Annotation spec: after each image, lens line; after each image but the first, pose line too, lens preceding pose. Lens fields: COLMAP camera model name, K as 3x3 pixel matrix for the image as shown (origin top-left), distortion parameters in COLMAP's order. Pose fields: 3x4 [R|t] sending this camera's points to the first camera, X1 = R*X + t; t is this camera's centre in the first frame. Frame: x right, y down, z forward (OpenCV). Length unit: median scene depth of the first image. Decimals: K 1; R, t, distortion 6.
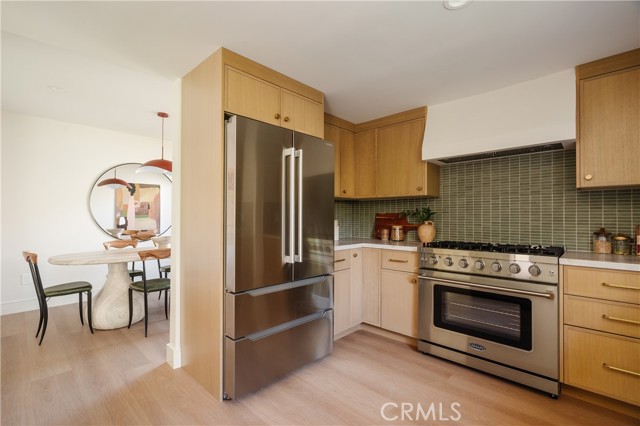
lens RADIAL K [[293.7, 0, 313.3], [0, 293.7, 213.3], [0, 0, 1]] dist [-0.003528, 0.002143]
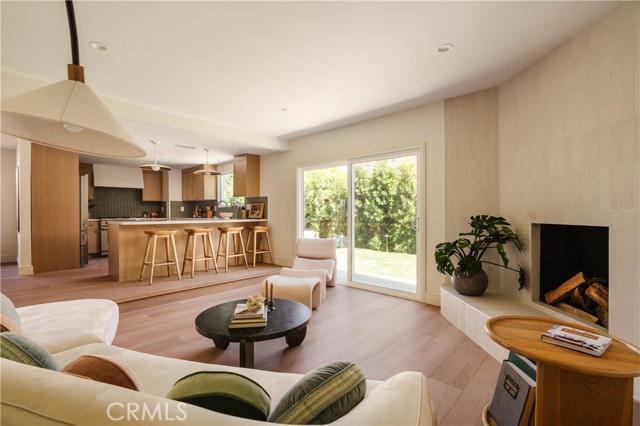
lens RADIAL K [[293.7, 0, 317.0], [0, 293.7, 212.2], [0, 0, 1]] dist [-0.003528, 0.002143]
pose [[-0.006563, 0.000716, 0.999978, -2.359160], [-0.004569, 0.999989, -0.000746, 0.042881], [-0.999968, -0.004574, -0.006560, -1.001153]]
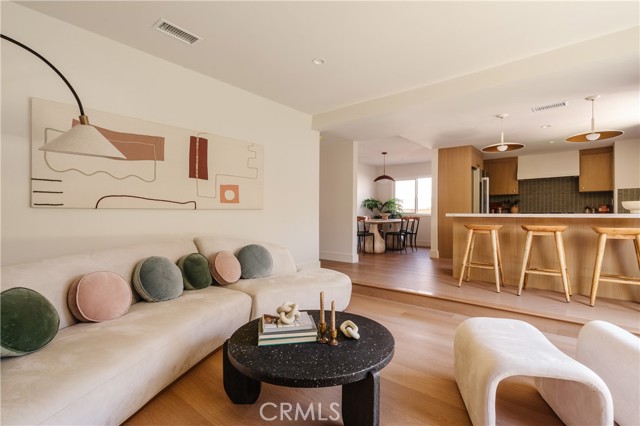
lens RADIAL K [[304.2, 0, 326.8], [0, 304.2, 213.9], [0, 0, 1]] dist [0.000874, 0.000238]
pose [[0.997575, 0.000773, 0.069597, -1.457470], [-0.001248, 0.999976, 0.006788, 0.092831], [-0.069590, -0.006859, 0.997552, -1.481396]]
